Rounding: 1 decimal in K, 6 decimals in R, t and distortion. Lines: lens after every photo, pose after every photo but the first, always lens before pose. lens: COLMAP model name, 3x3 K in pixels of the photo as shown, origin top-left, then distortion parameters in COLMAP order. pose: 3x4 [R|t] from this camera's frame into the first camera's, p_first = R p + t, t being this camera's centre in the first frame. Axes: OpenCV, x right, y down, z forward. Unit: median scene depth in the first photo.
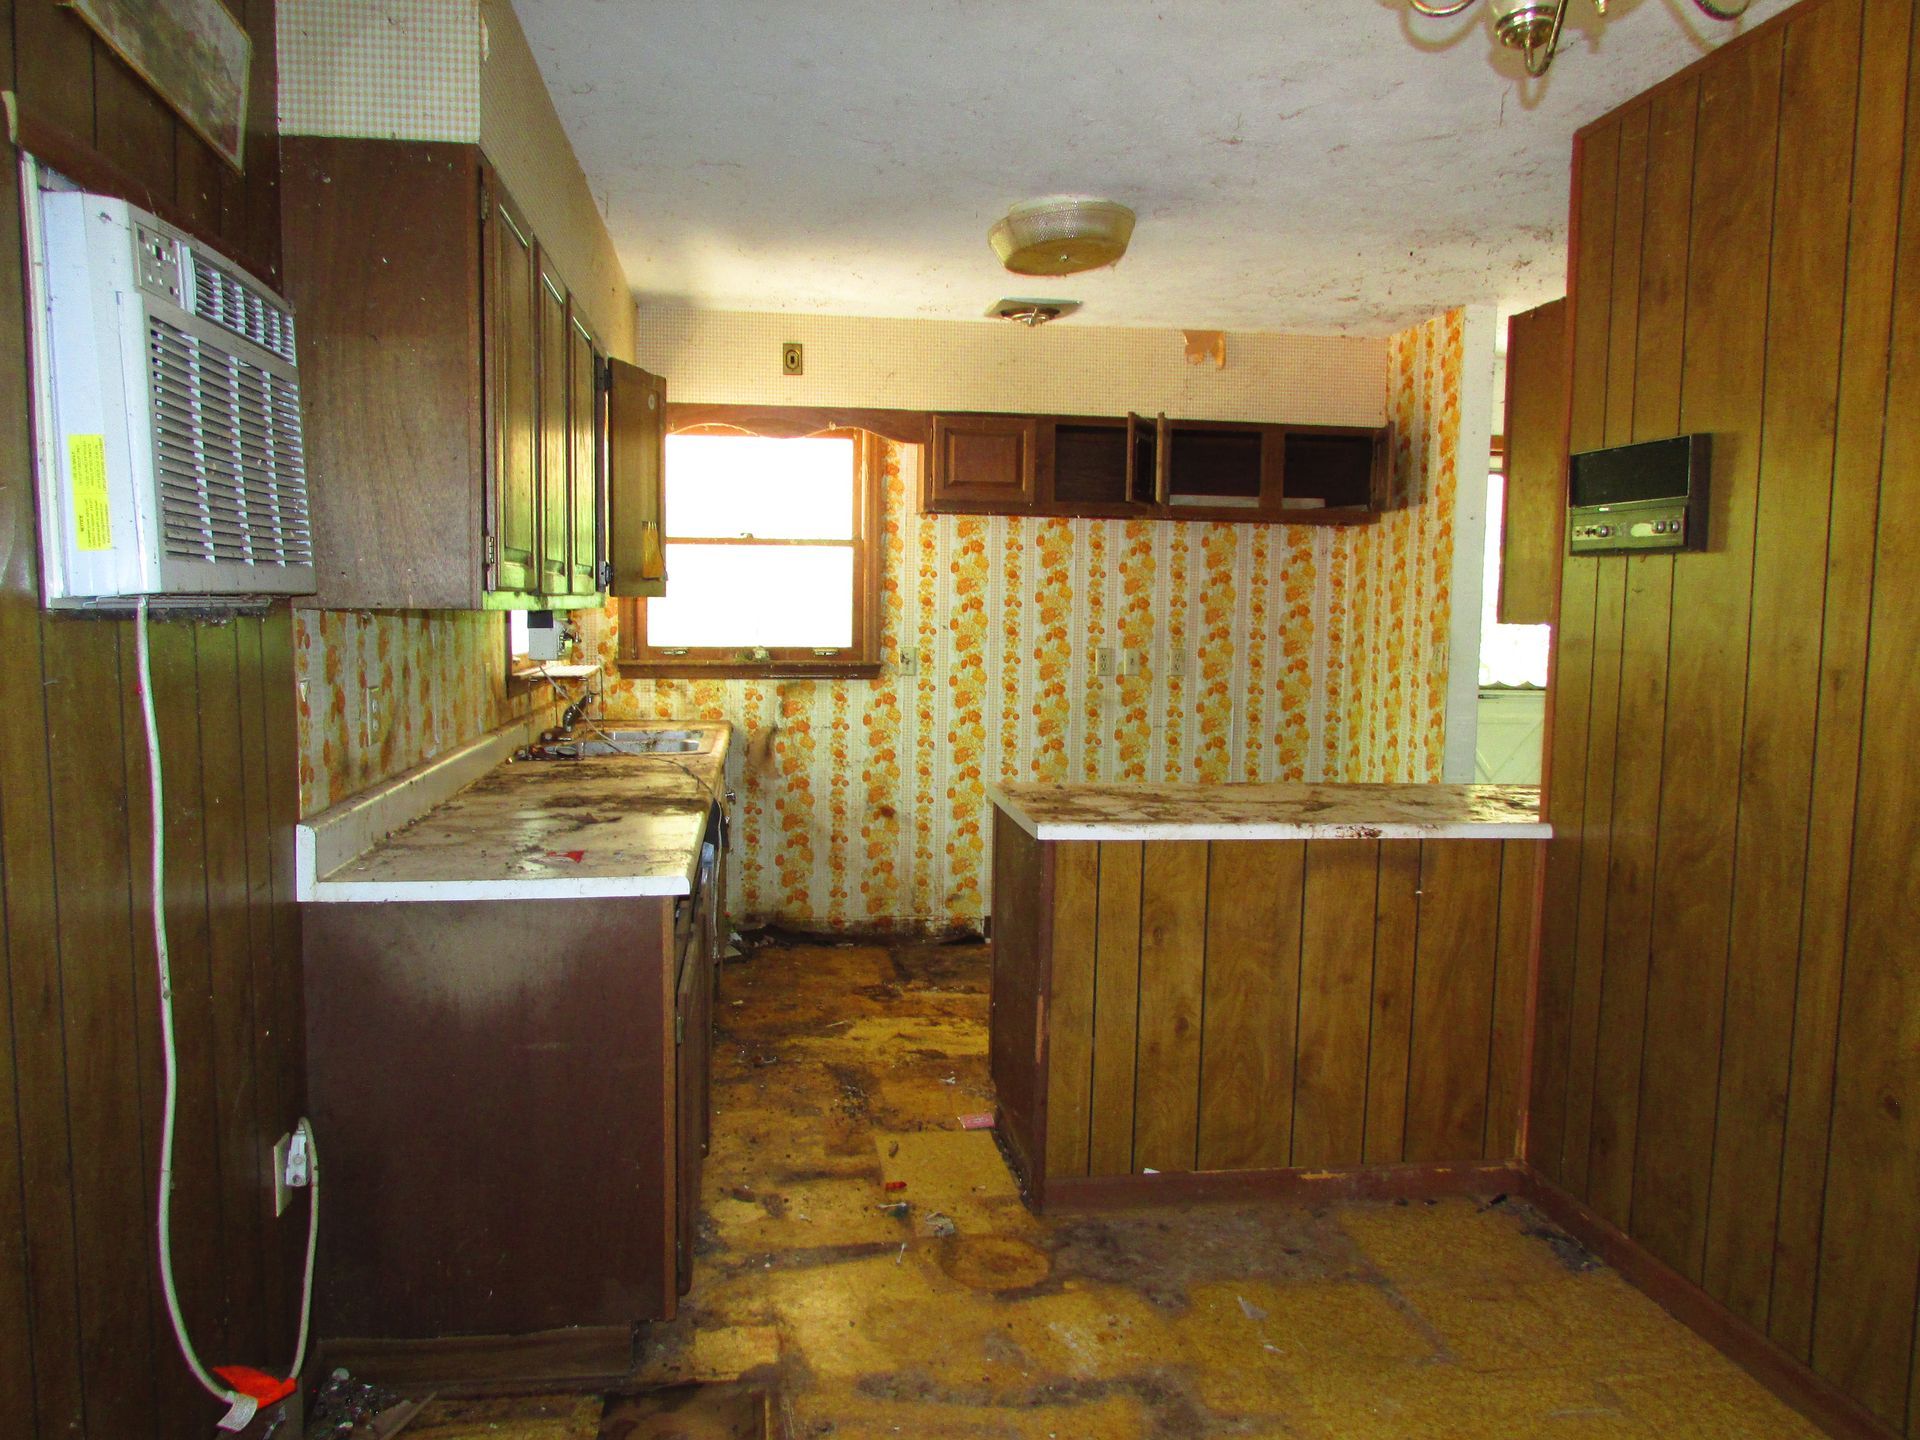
lens RADIAL K [[1424.5, 0, 969.9], [0, 1424.5, 714.0], [0, 0, 1]] dist [-0.000699, -0.005430]
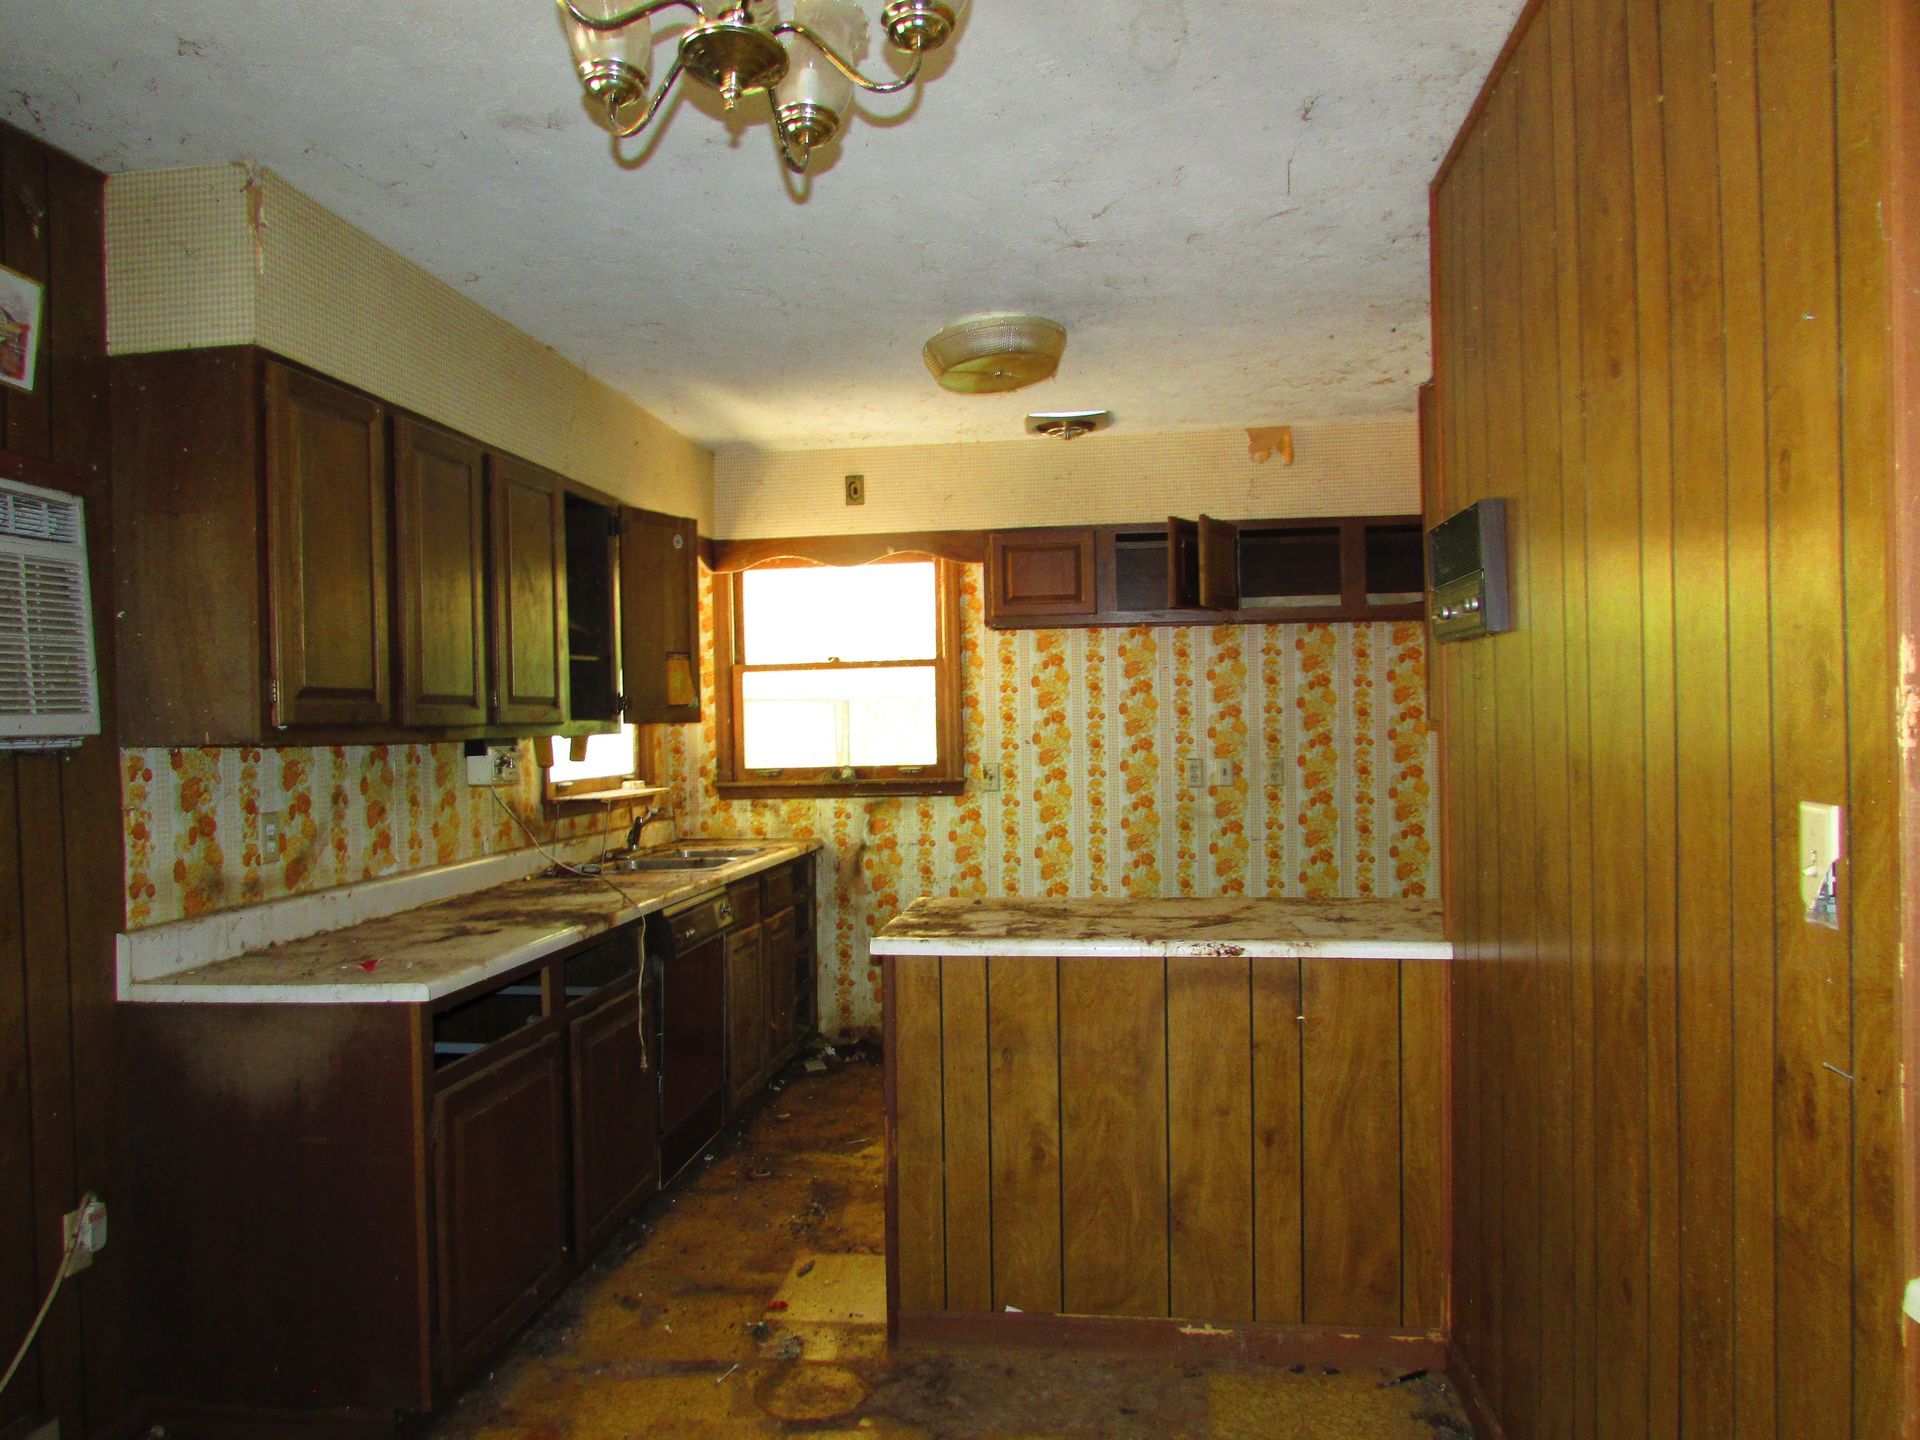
lens RADIAL K [[1425.1, 0, 960.0], [0, 1425.1, 720.0], [0, 0, 1]] dist [0.010287, -0.000931]
pose [[0.961208, -0.034624, -0.273644, 0.213608], [0.012987, 0.996671, -0.080490, 0.003455], [0.275520, 0.073814, 0.958457, 0.029952]]
